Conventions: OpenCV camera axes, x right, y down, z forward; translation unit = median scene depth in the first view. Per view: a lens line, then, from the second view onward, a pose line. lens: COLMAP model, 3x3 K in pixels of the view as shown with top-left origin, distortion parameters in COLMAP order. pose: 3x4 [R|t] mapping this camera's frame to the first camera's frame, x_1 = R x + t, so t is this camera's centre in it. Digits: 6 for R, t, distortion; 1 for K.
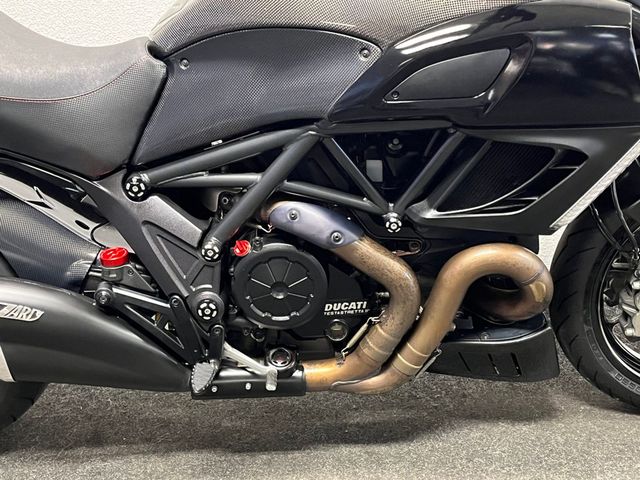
lens RADIAL K [[869.2, 0, 322.7], [0, 869.2, 237.1], [0, 0, 1]] dist [0.082661, 0.000000]
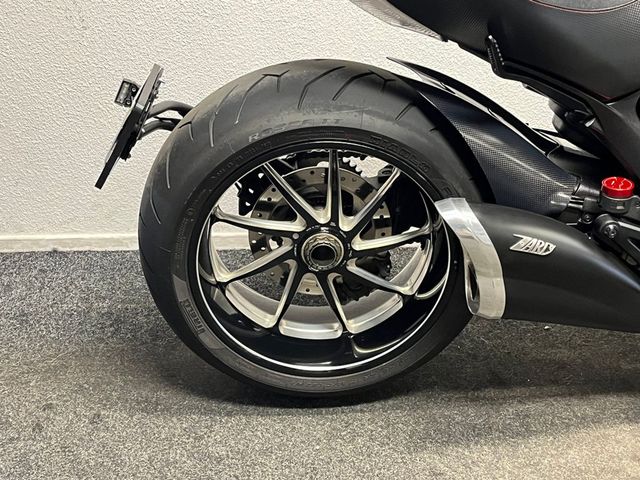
lens RADIAL K [[869.2, 0, 339.5], [0, 869.2, 230.2], [0, 0, 1]] dist [0.082661, 0.000000]
pose [[0.997441, 0.014573, 0.069996, -0.599485], [-0.019005, 0.997828, 0.063079, 0.015338], [-0.068924, -0.064247, 0.995551, 0.101671]]
